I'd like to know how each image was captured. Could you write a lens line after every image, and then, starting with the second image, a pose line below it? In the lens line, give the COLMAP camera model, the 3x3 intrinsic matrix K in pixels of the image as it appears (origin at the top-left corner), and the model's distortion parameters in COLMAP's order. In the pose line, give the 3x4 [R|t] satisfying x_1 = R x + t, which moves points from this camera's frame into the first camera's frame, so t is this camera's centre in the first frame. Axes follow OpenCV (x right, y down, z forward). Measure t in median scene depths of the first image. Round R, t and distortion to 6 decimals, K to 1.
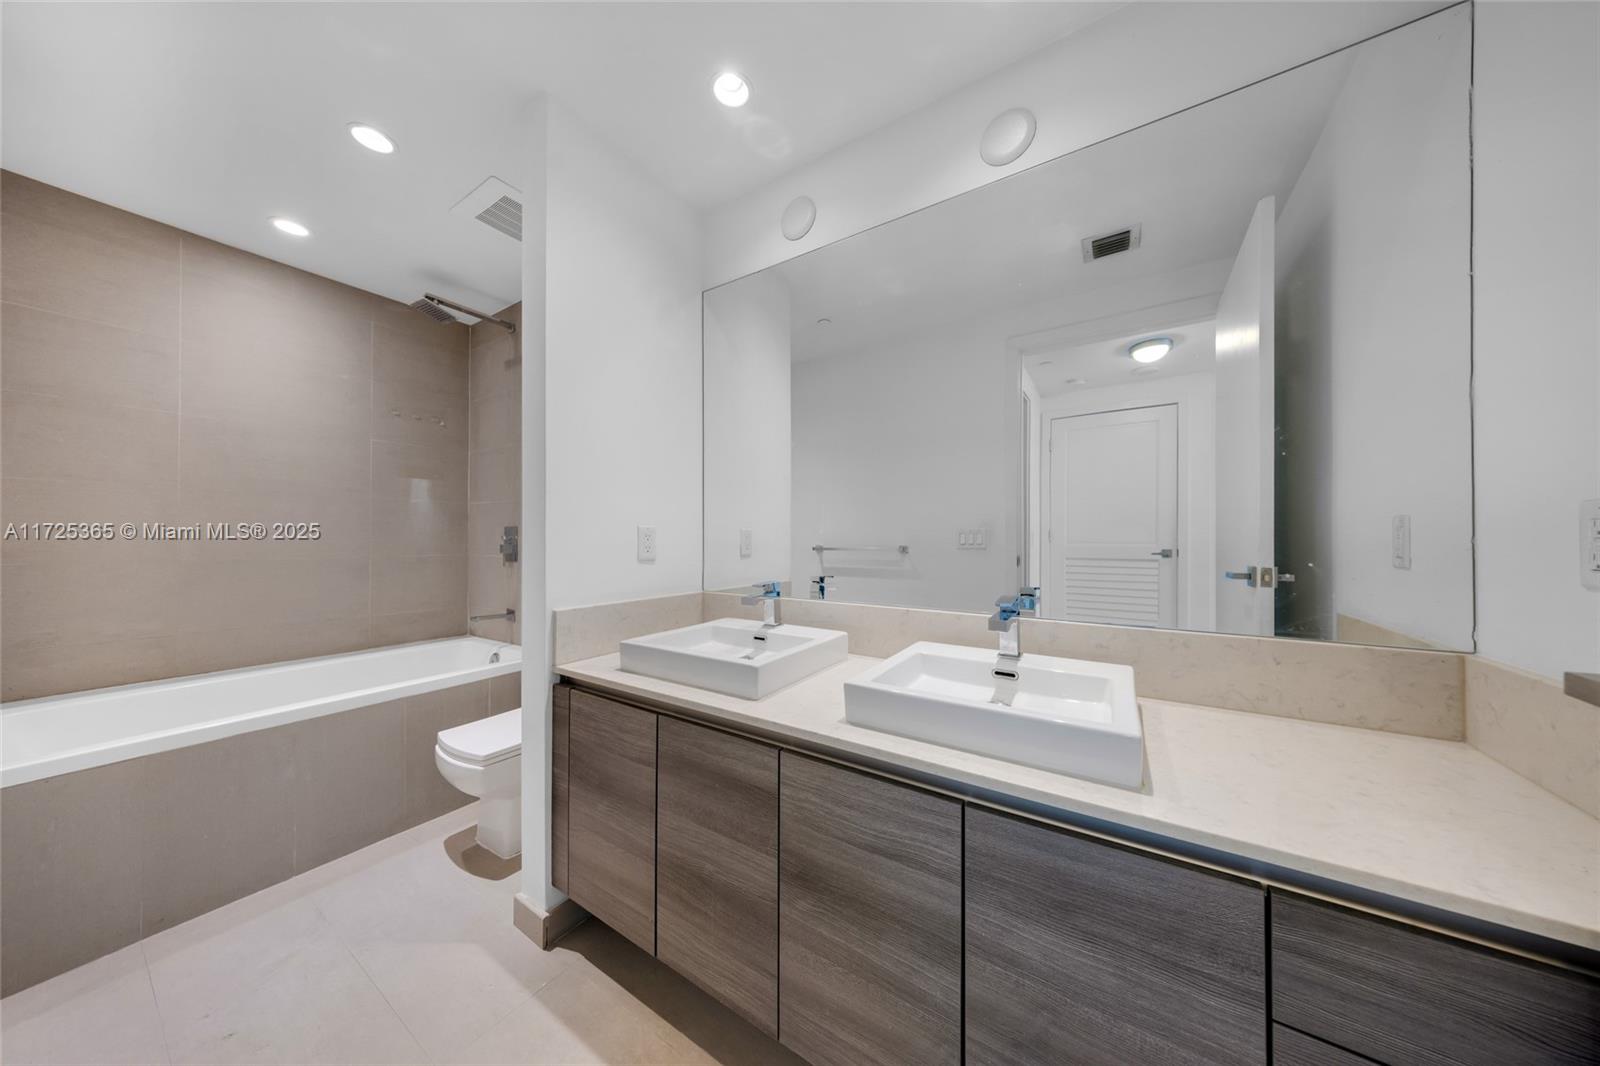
lens RADIAL K [[471.0, 0, 799.0], [0, 471.0, 525.5], [0, 0, 1]] dist [-0.000937, -0.000060]
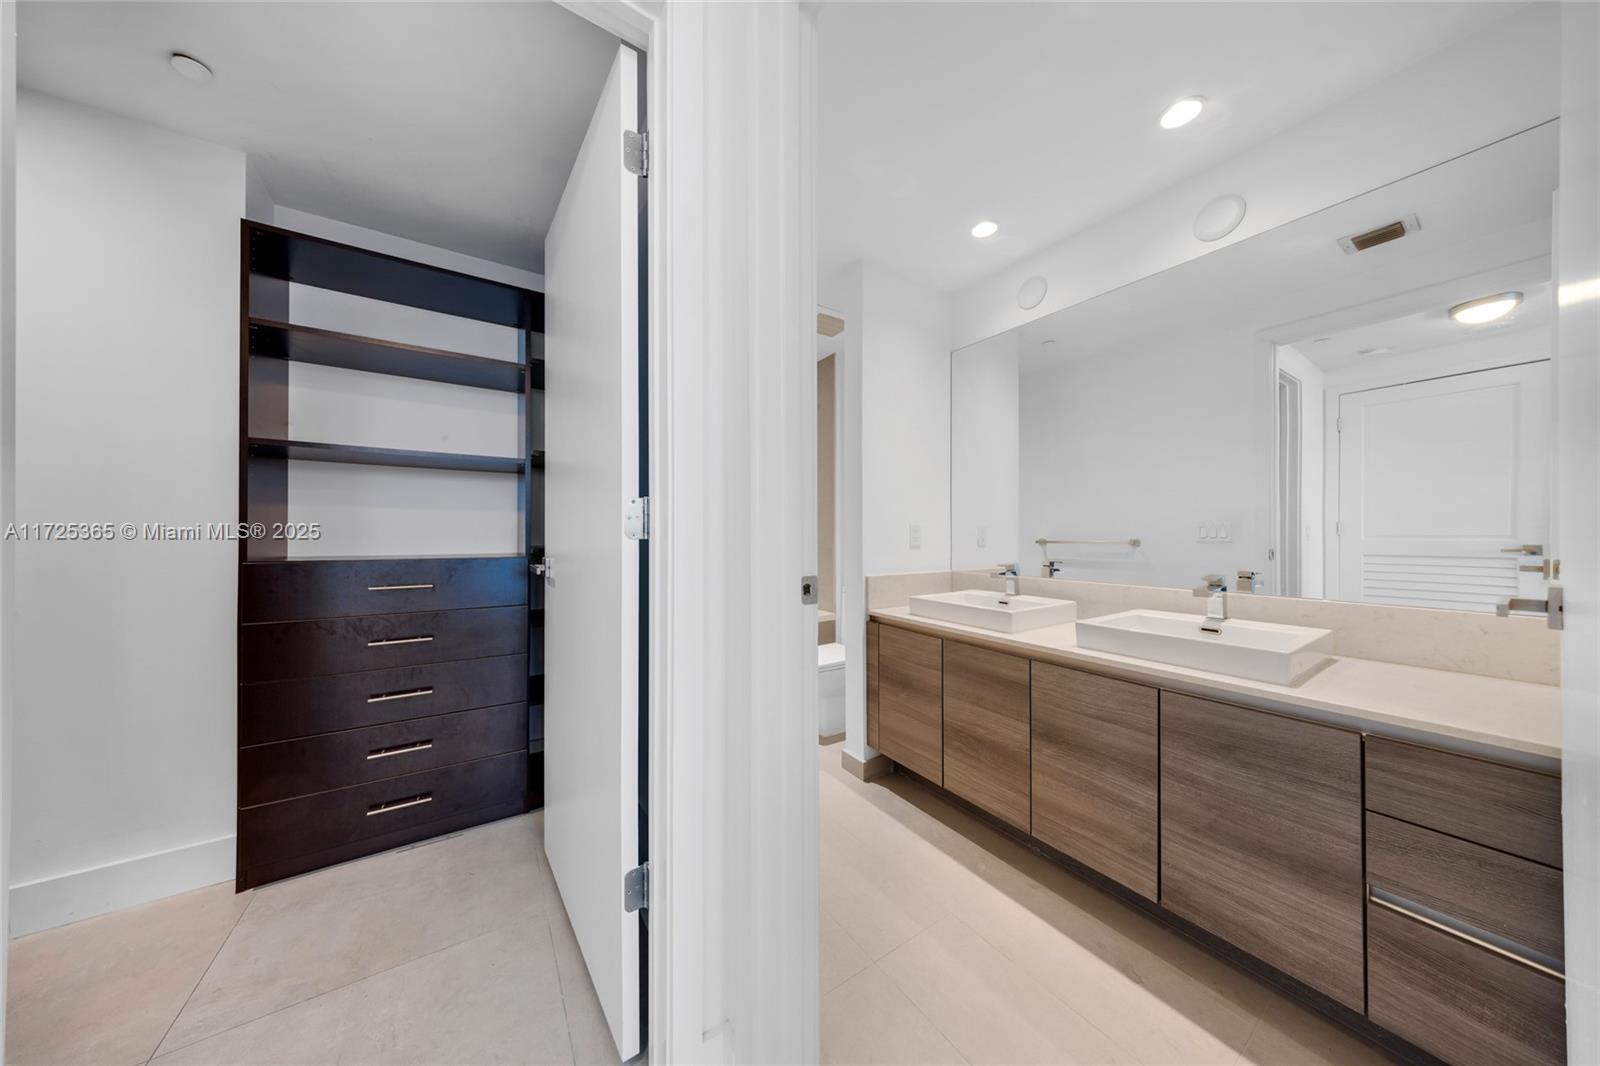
lens RADIAL K [[471.0, 0, 799.0], [0, 471.0, 525.5], [0, 0, 1]] dist [-0.000937, -0.000060]
pose [[0.913709, -0.006122, -0.406322, -0.092465], [0.010862, 0.999897, 0.009361, -0.013482], [0.406223, -0.012967, 0.913682, -0.700635]]
